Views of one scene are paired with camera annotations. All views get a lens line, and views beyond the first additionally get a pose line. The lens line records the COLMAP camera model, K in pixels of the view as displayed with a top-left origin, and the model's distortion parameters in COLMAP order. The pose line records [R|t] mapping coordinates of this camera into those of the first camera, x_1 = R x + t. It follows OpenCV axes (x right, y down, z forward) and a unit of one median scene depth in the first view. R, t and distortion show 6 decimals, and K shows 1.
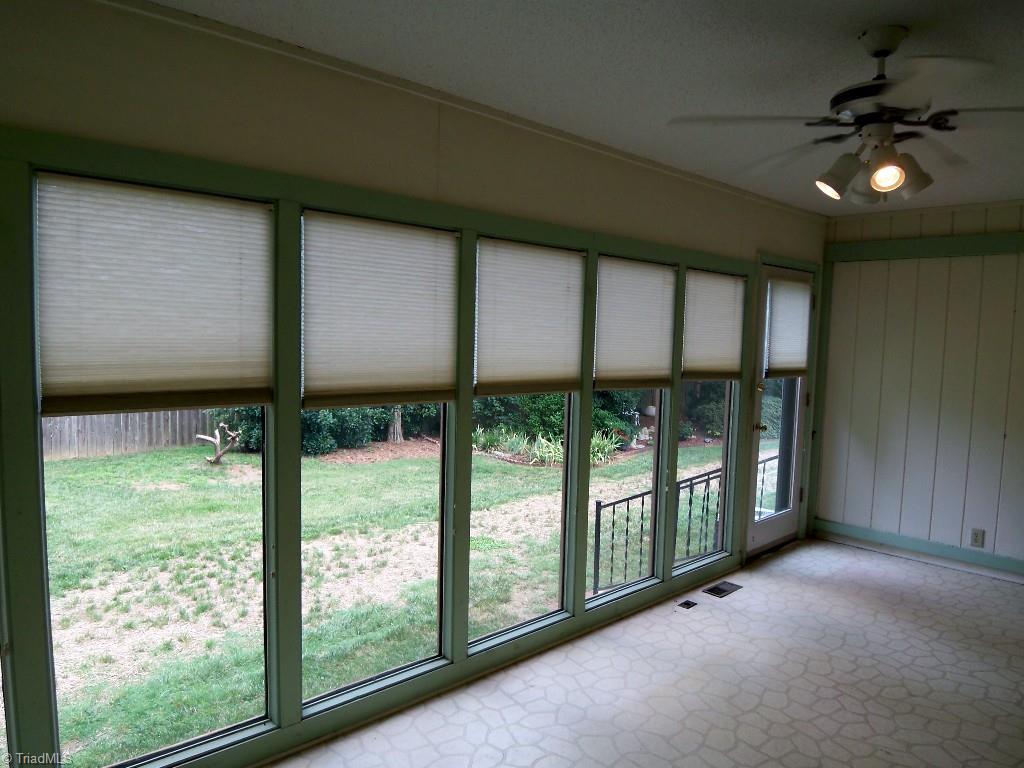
lens RADIAL K [[686.0, 0, 510.3], [0, 686.0, 382.9], [0, 0, 1]] dist [-0.006289, -0.041986]
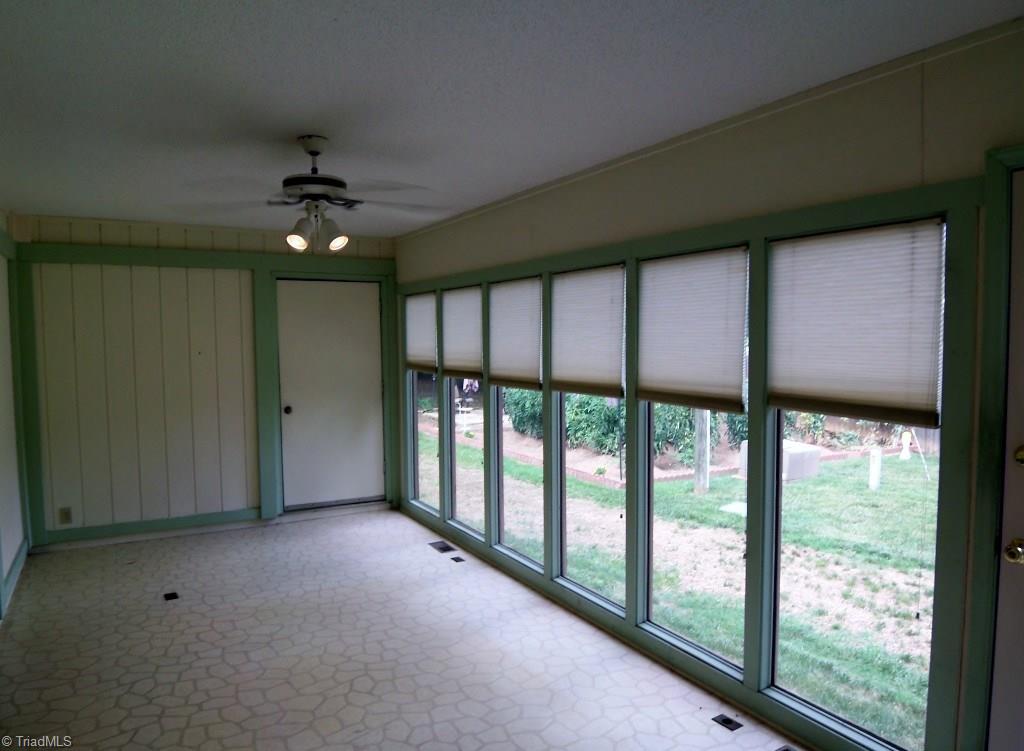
lens RADIAL K [[705.0, 0, 507.6], [0, 705.0, 374.9], [0, 0, 1]] dist [-0.013346, -0.034124]
pose [[-0.230964, 0.026973, -0.972588, 1.001730], [-0.067269, 0.996781, 0.043619, -0.048570], [0.970634, 0.075499, -0.228406, 0.918980]]
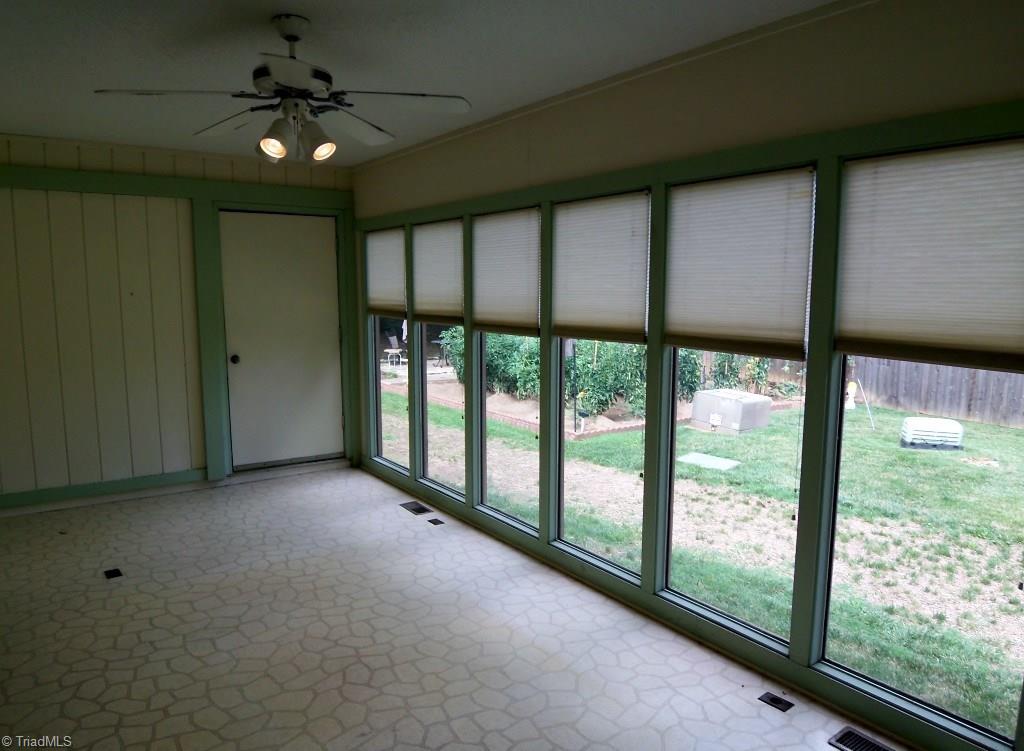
lens RADIAL K [[705.0, 0, 507.4], [0, 705.0, 376.4], [0, 0, 1]] dist [-0.013346, -0.034124]
pose [[-0.133544, 0.096294, -0.986354, 0.904740], [-0.075625, 0.991376, 0.107024, -0.026914], [0.988153, 0.088885, -0.125110, 0.807992]]
